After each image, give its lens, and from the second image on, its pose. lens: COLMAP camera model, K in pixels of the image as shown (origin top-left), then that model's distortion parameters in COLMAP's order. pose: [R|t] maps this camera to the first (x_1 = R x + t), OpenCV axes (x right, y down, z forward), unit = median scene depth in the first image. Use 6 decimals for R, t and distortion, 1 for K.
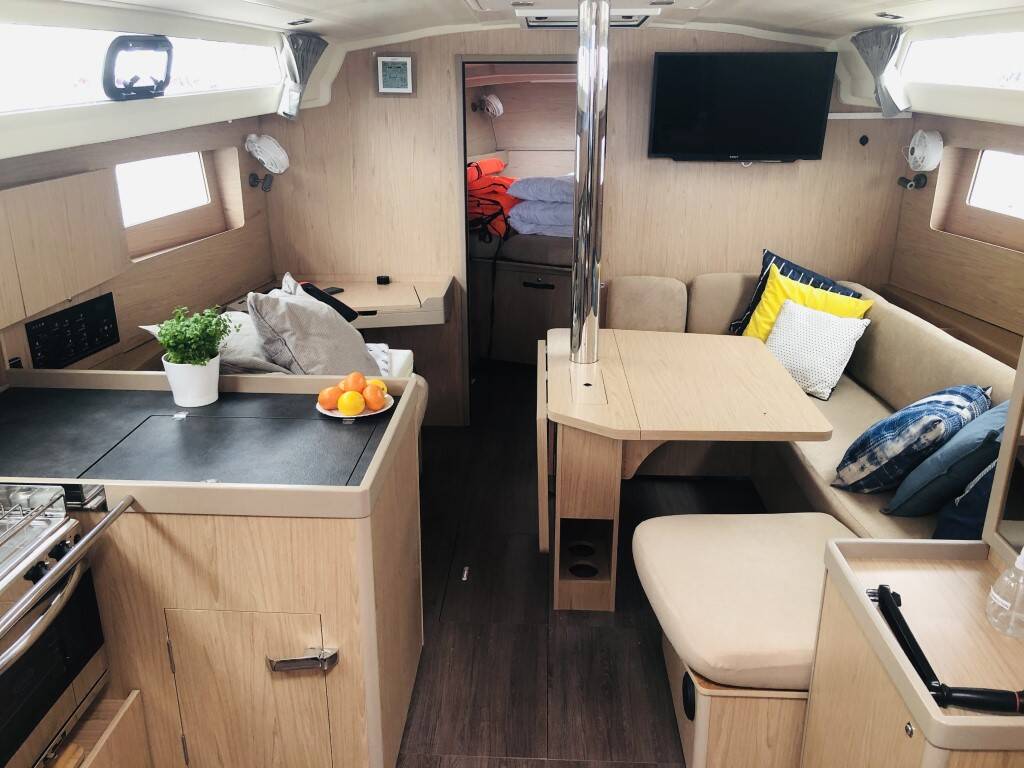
lens RADIAL K [[840.9, 0, 507.3], [0, 840.9, 384.3], [0, 0, 1]] dist [0.007972, 0.002141]
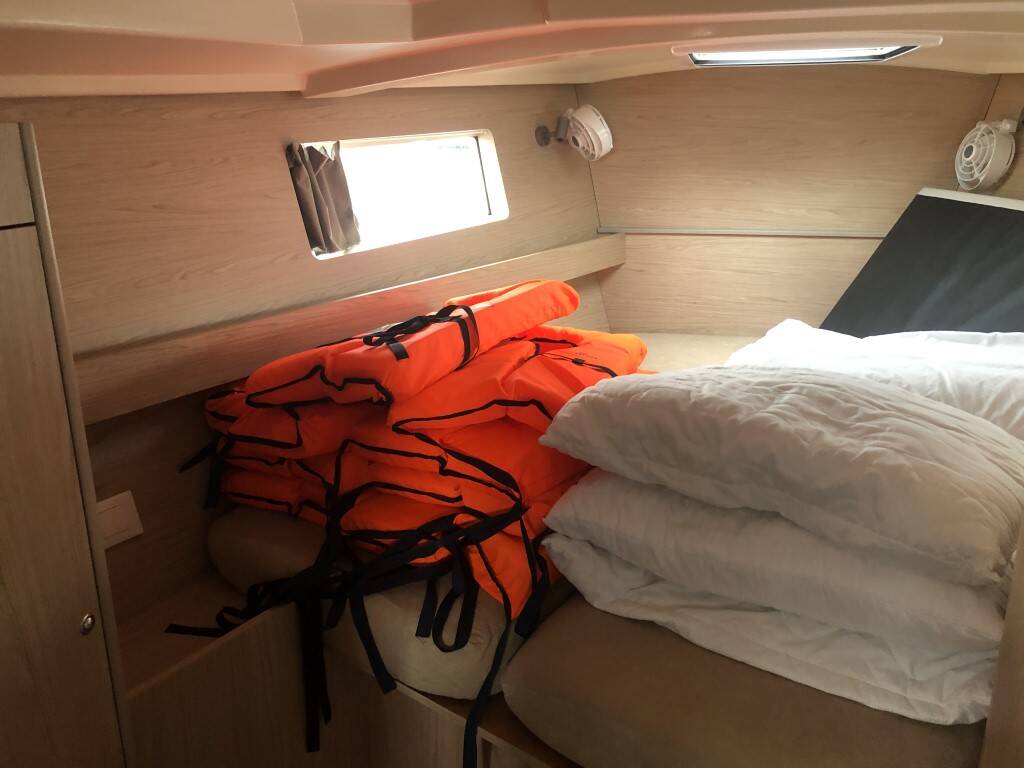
lens RADIAL K [[840.9, 0, 506.6], [0, 840.9, 383.8], [0, 0, 1]] dist [0.007972, 0.002141]
pose [[0.980493, 0.050941, -0.189840, 0.070345], [-0.060441, 0.997175, -0.044593, -0.448686], [0.187032, 0.055197, 0.980802, 1.428822]]
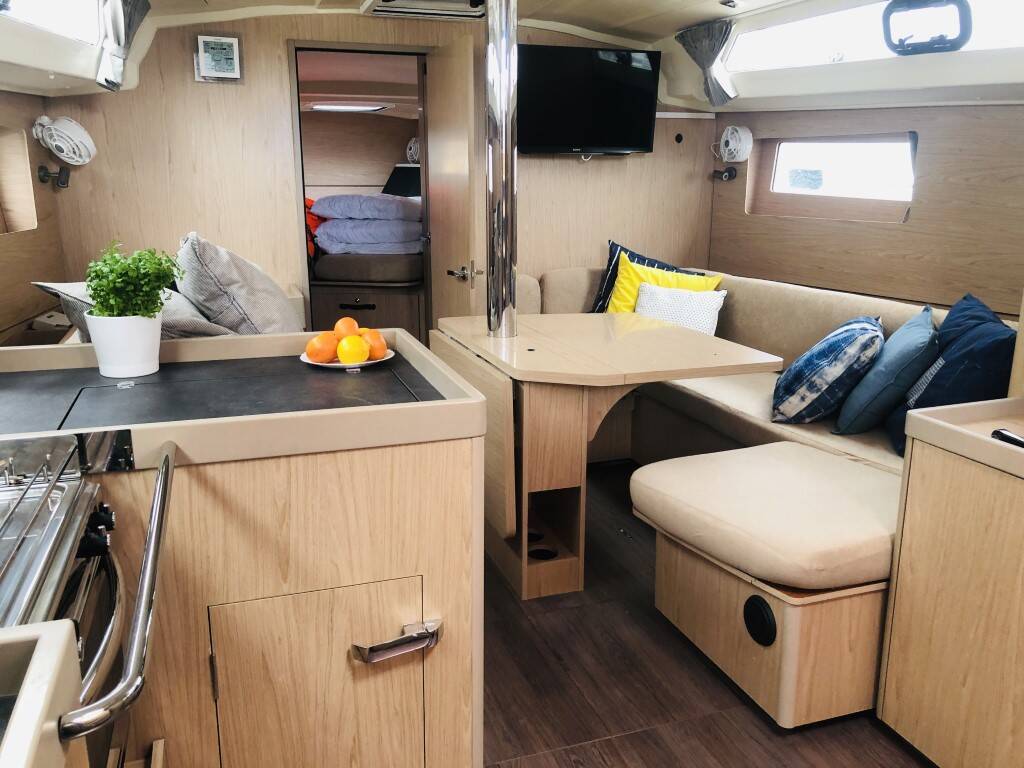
lens RADIAL K [[840.9, 0, 506.1], [0, 840.9, 387.2], [0, 0, 1]] dist [0.007972, 0.002141]
pose [[0.928974, -0.088969, 0.359292, -0.293707], [0.123692, 0.989498, -0.074792, 0.118082], [-0.348865, 0.113921, 0.930223, 0.155042]]
